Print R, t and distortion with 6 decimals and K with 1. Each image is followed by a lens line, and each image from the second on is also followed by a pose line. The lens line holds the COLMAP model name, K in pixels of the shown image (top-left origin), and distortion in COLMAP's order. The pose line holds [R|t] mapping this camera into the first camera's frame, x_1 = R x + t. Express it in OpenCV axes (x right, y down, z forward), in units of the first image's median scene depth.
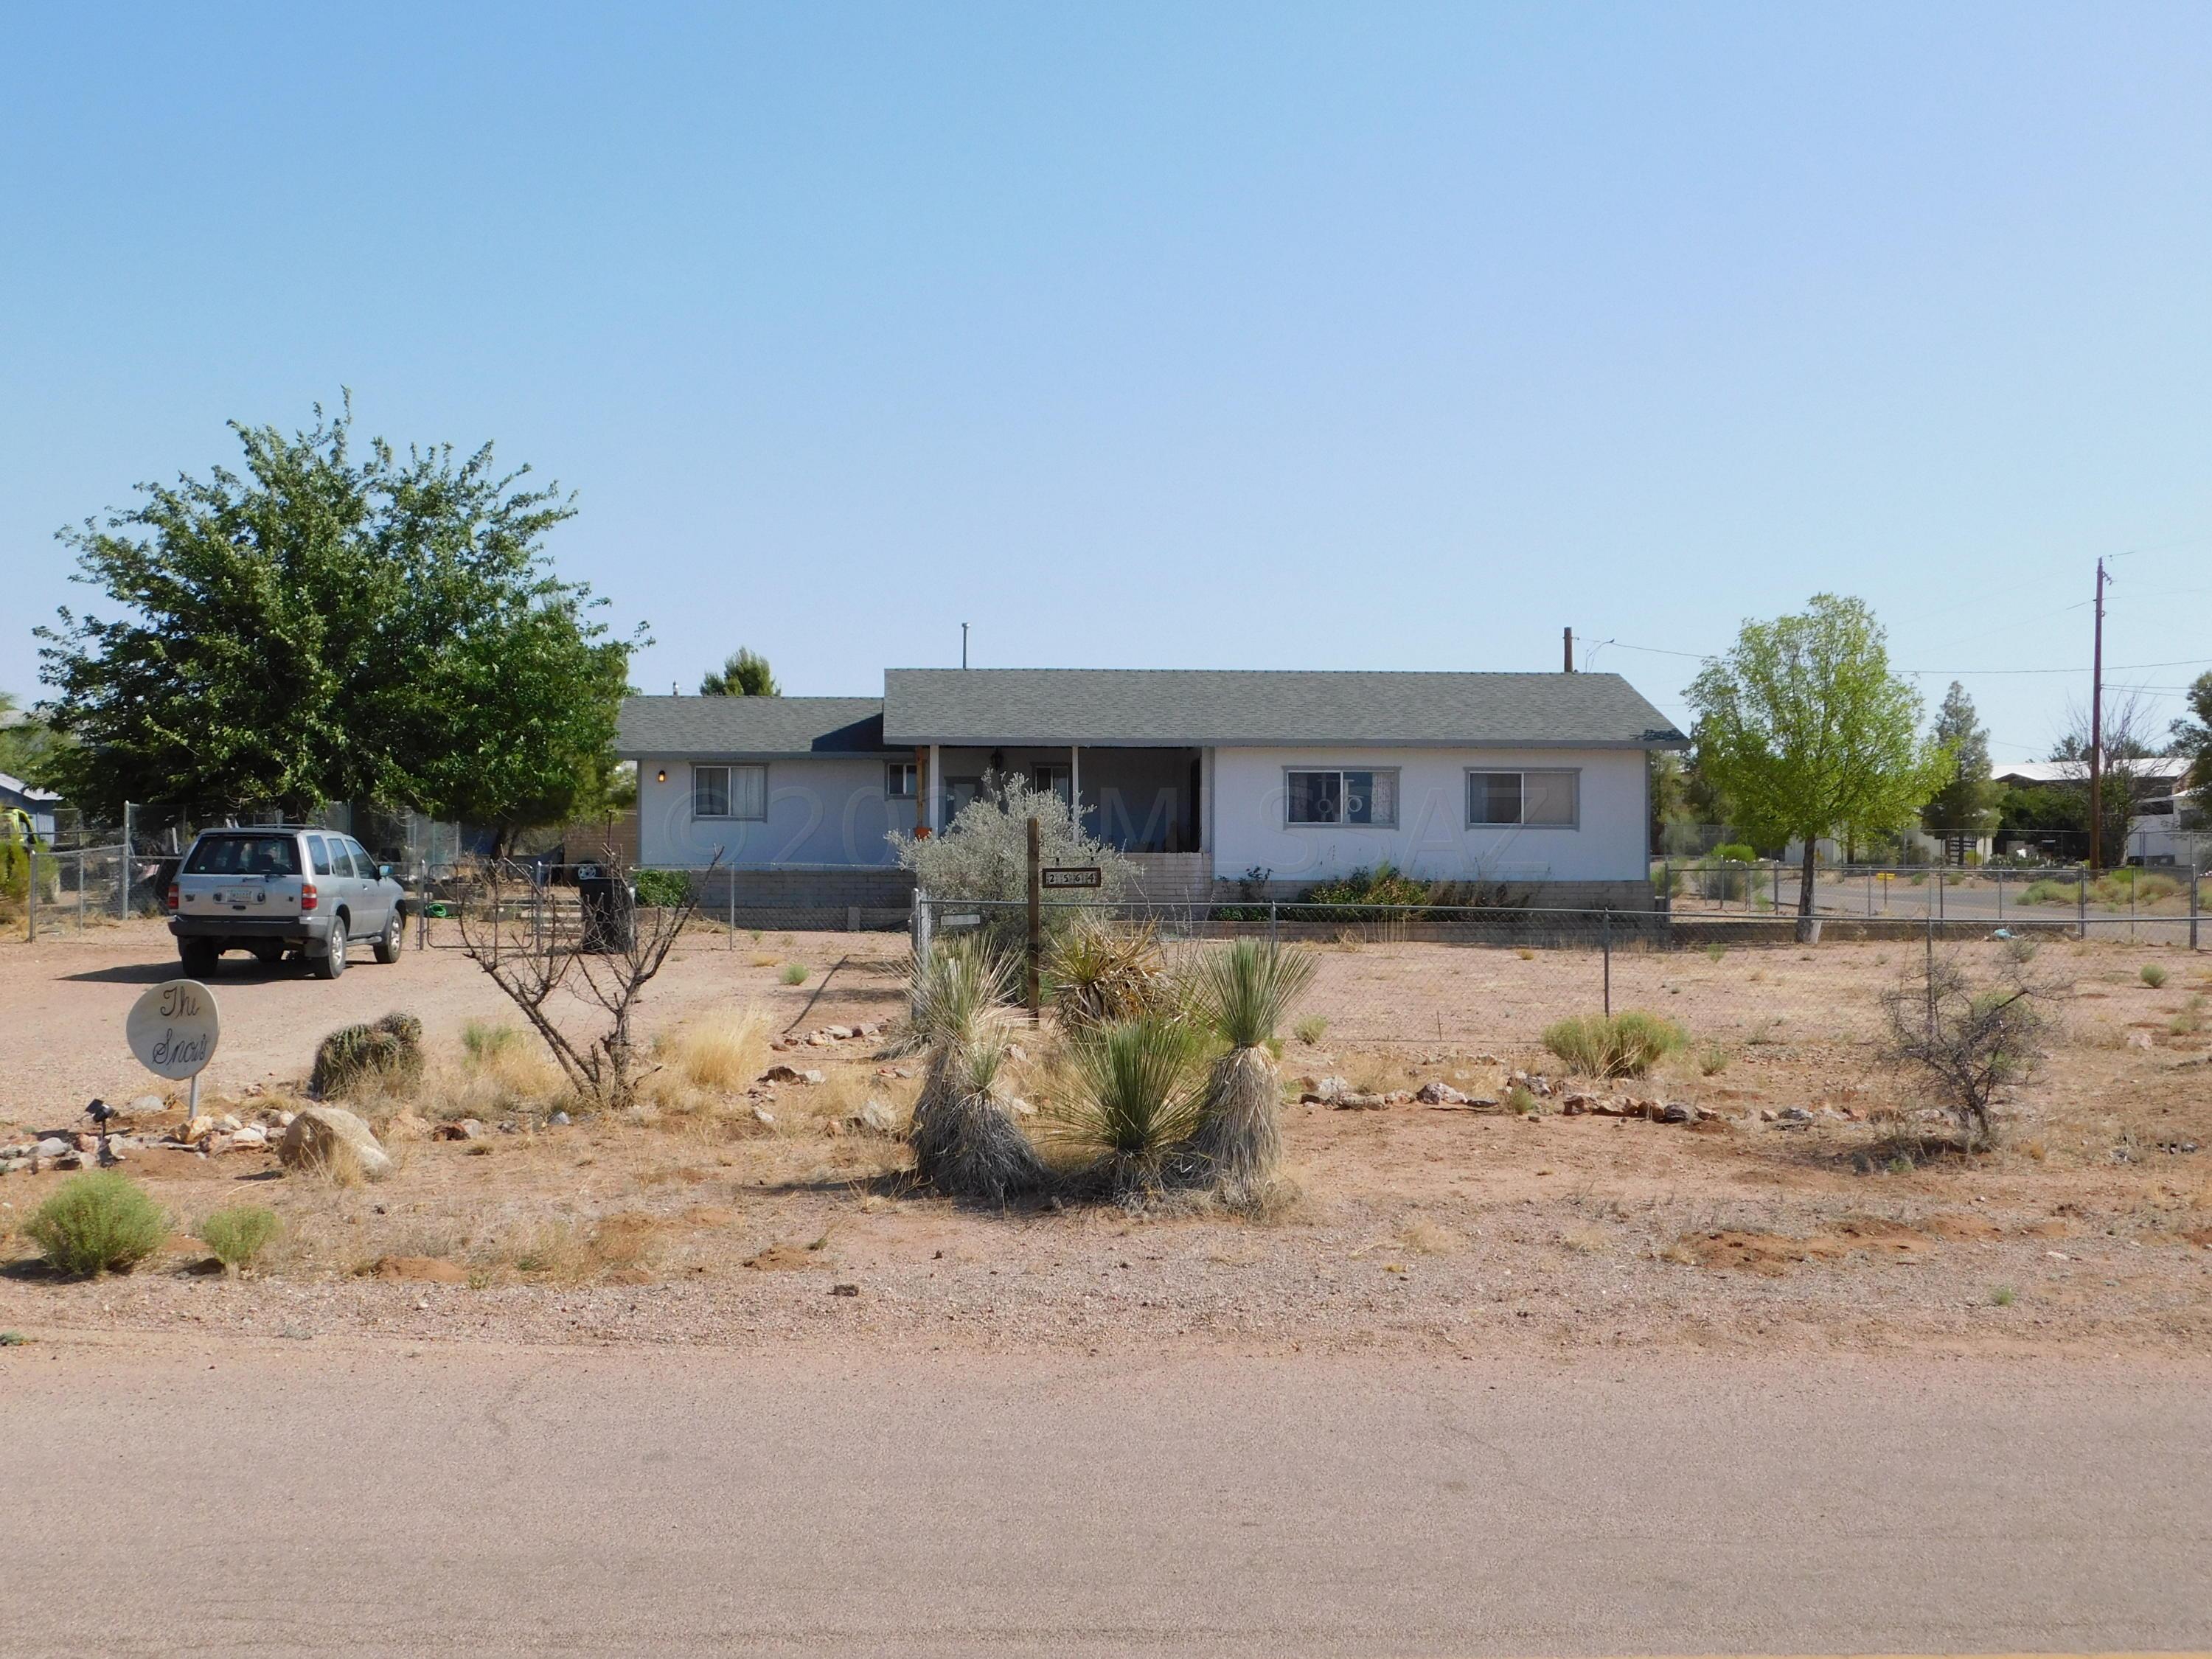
lens RADIAL K [[2534.6, 0, 1119.7], [0, 2534.6, 836.1], [0, 0, 1]] dist [-0.026876, 0.000000]
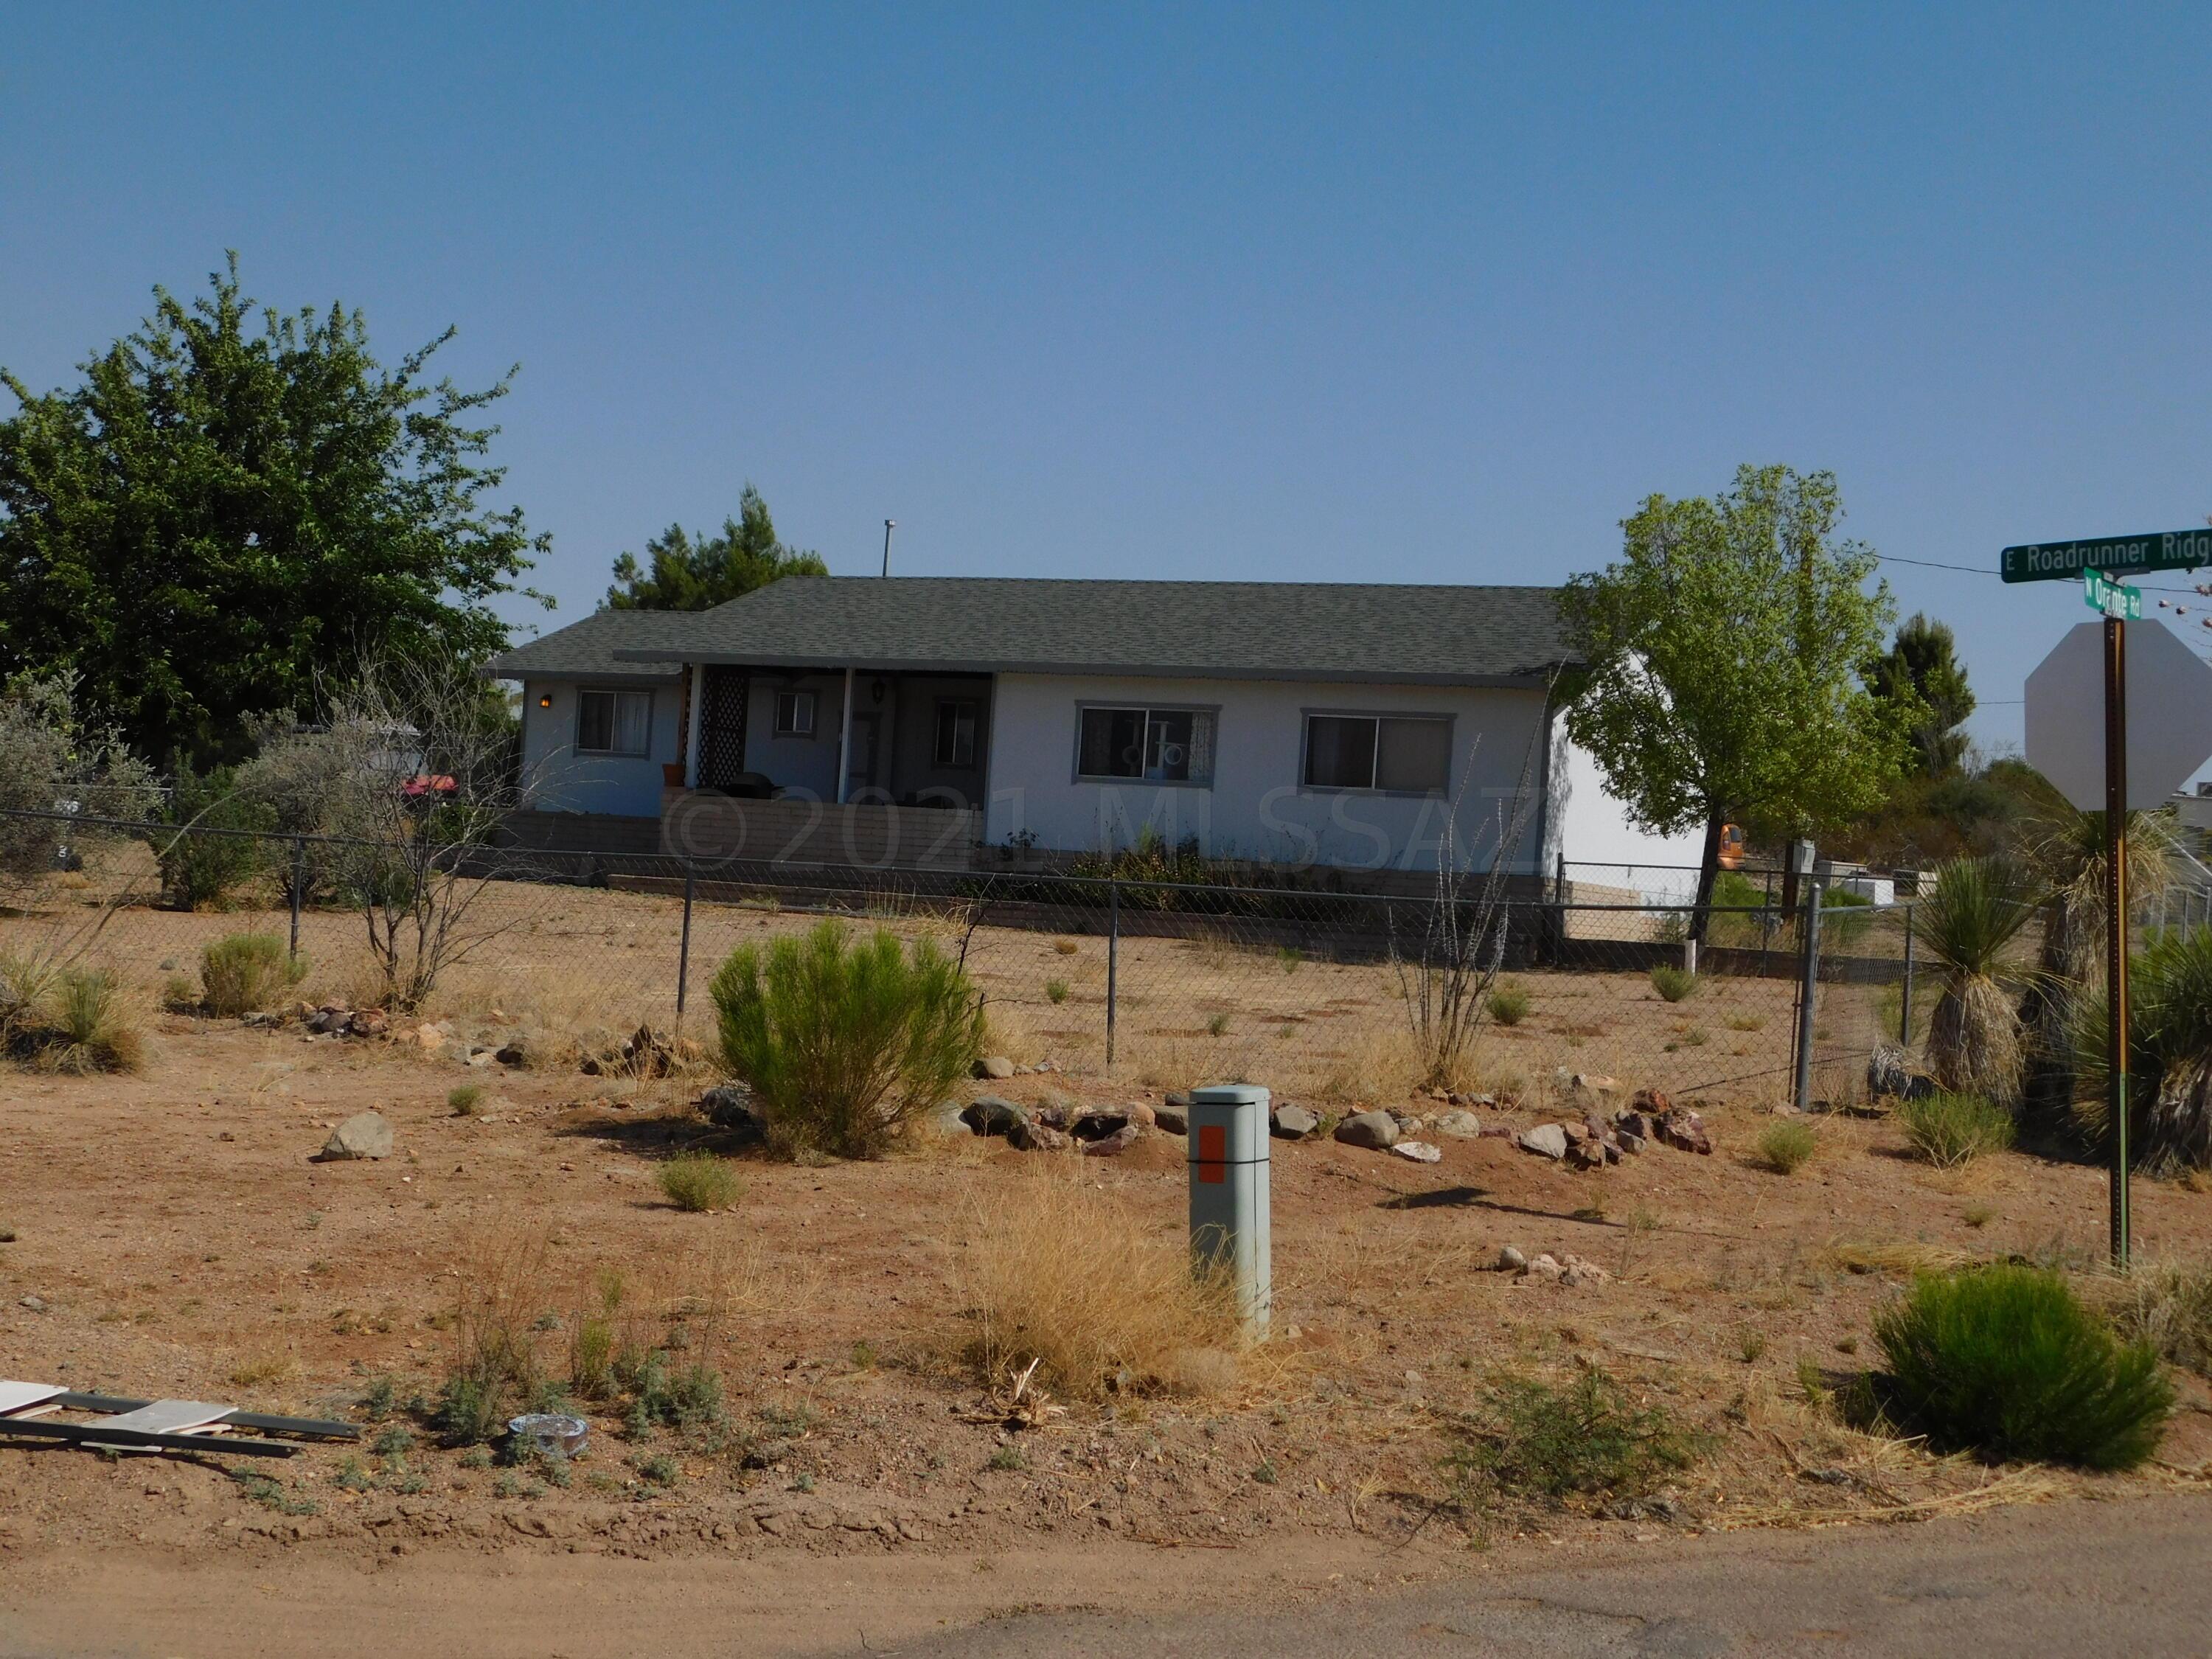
lens RADIAL K [[3275.5, 0, 1104.5], [0, 3275.5, 834.3], [0, 0, 1]] dist [0.042093, 0.000000]
pose [[0.864126, 0.044289, -0.501323, 0.880224], [-0.051053, 0.998696, 0.000229, 0.018246], [0.500679, 0.025396, 0.865260, 0.251540]]
